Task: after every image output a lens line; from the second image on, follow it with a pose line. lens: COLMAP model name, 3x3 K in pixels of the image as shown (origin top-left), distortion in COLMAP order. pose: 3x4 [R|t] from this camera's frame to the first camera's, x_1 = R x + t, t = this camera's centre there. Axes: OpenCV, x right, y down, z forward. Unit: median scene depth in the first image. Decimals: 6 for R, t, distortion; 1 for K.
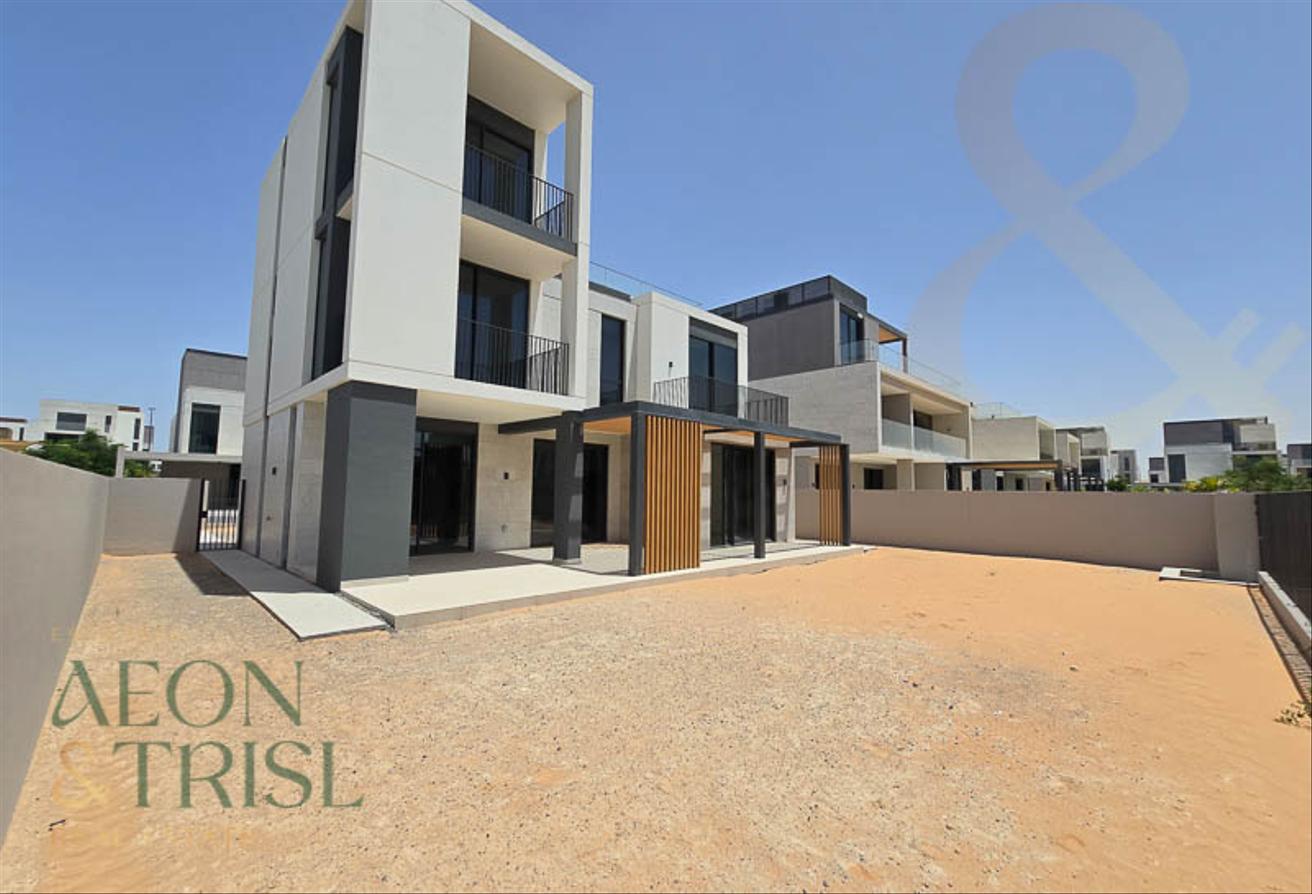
lens RADIAL K [[536.1, 0, 663.6], [0, 536.1, 449.3], [0, 0, 1]] dist [-0.010492, 0.003266]
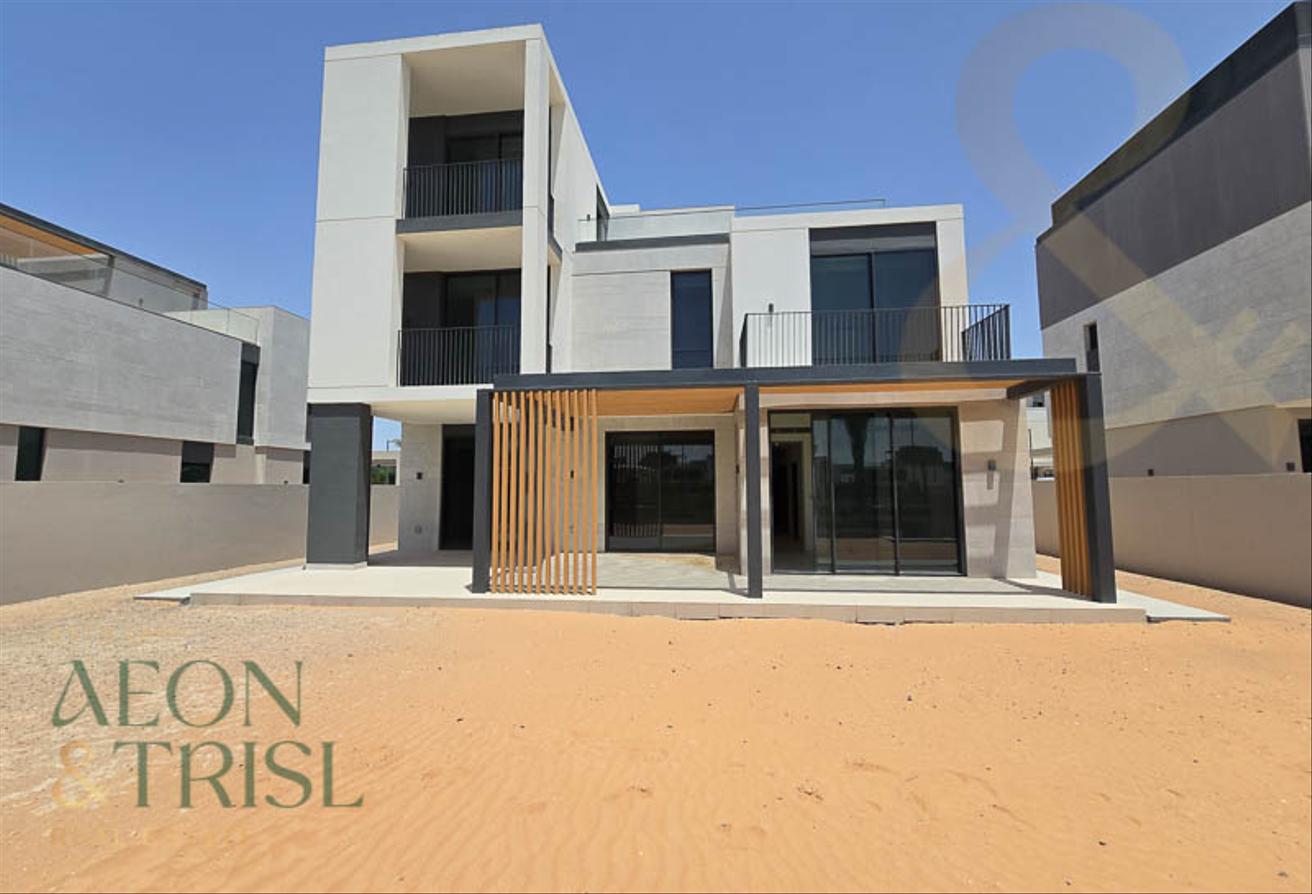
lens RADIAL K [[536.1, 0, 653.2], [0, 536.1, 449.5], [0, 0, 1]] dist [-0.010492, 0.003266]
pose [[0.620147, -0.070219, -0.781337, 0.543410], [0.074180, 0.996772, -0.030703, 0.046627], [0.780971, -0.038919, 0.623354, 0.509264]]
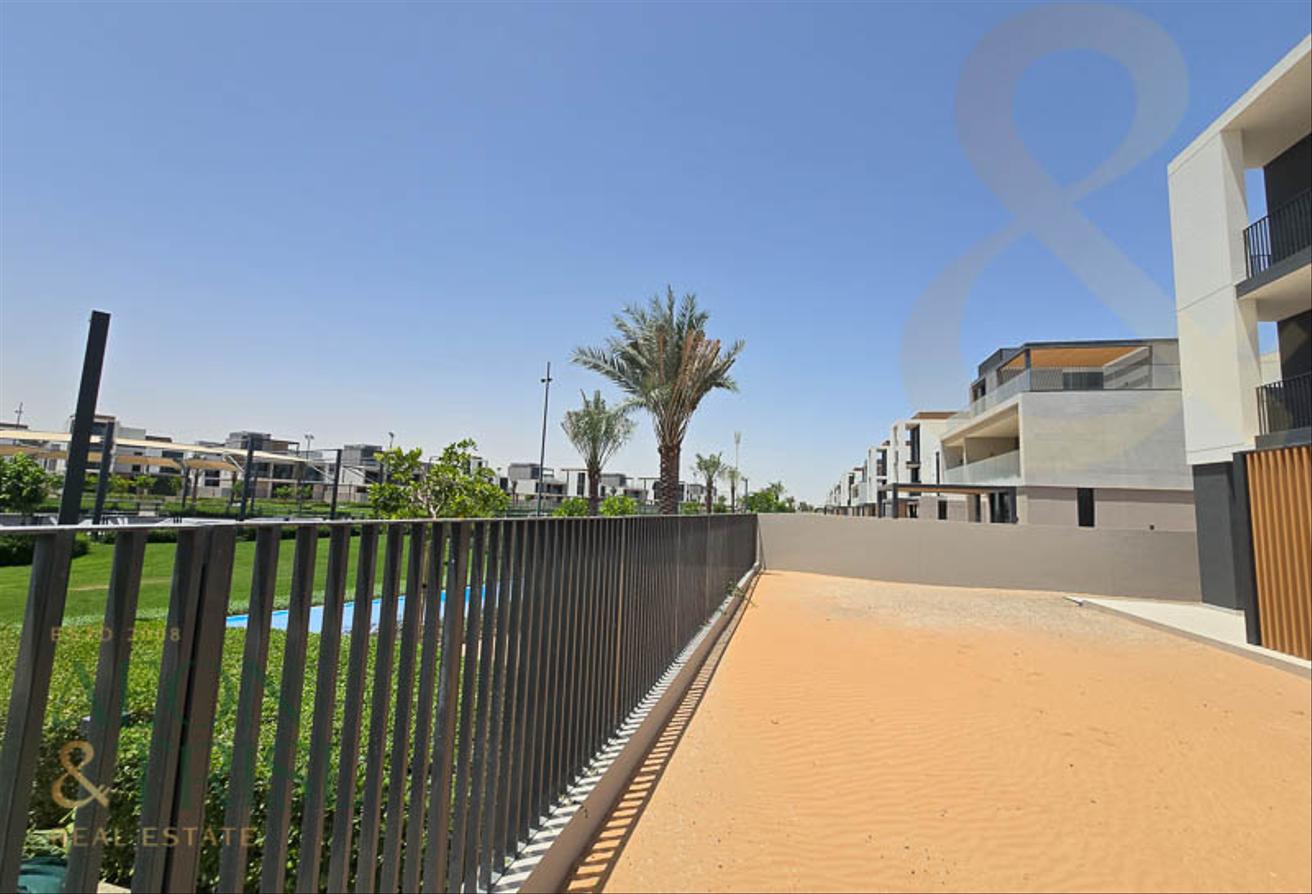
lens RADIAL K [[536.1, 0, 652.7], [0, 536.1, 451.5], [0, 0, 1]] dist [-0.010492, 0.003266]
pose [[-0.857467, -0.105828, -0.503538, 0.866214], [-0.019654, 0.984642, -0.173473, 0.072079], [0.514163, -0.138851, -0.846378, 0.896641]]
